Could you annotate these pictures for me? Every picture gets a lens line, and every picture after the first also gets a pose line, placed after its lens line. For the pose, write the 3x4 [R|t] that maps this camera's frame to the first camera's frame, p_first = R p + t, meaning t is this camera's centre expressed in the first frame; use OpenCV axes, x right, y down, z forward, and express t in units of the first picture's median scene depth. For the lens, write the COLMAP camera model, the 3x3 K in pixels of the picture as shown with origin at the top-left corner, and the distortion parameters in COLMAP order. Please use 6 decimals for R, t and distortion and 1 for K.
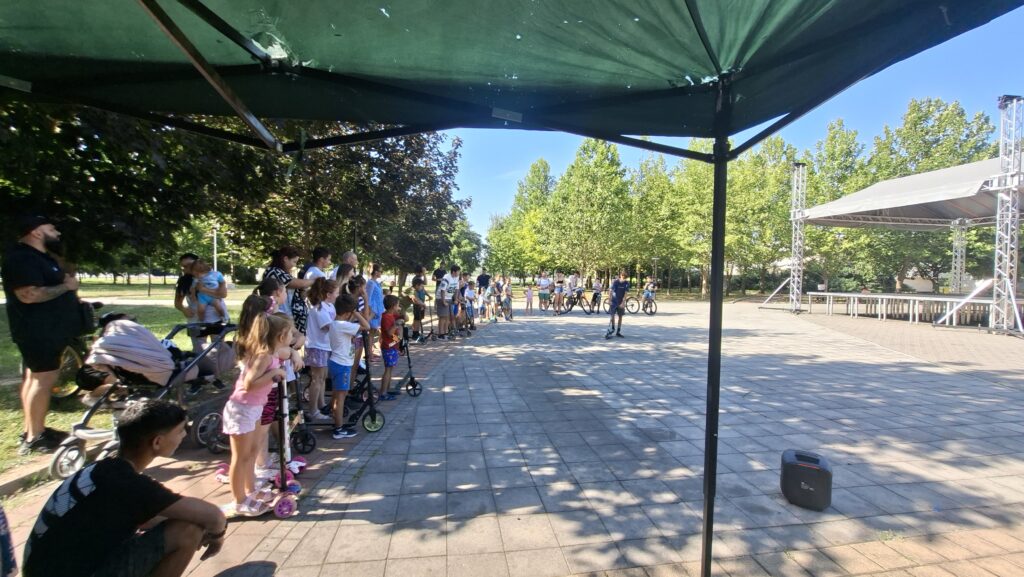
lens RADIAL K [[410.7, 0, 509.3], [0, 410.7, 284.9], [0, 0, 1]] dist [0.000019, 0.000399]
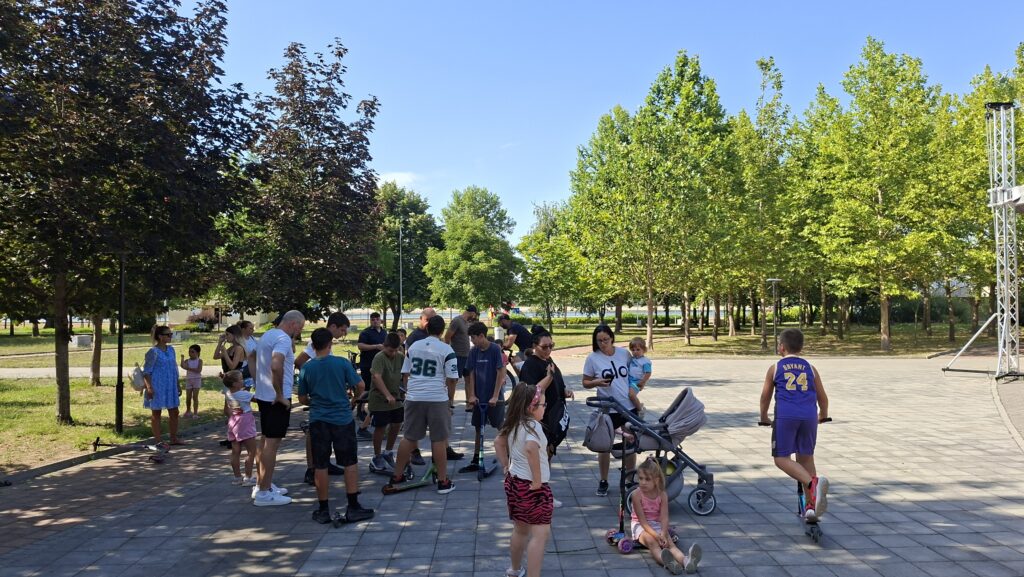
lens RADIAL K [[710.1, 0, 526.0], [0, 710.1, 284.6], [0, 0, 1]] dist [0.130615, -0.207863]
pose [[0.991089, -0.024789, -0.130872, 0.141367], [0.018258, 0.998538, -0.050870, -0.012616], [0.131942, 0.048027, 0.990093, -0.013814]]
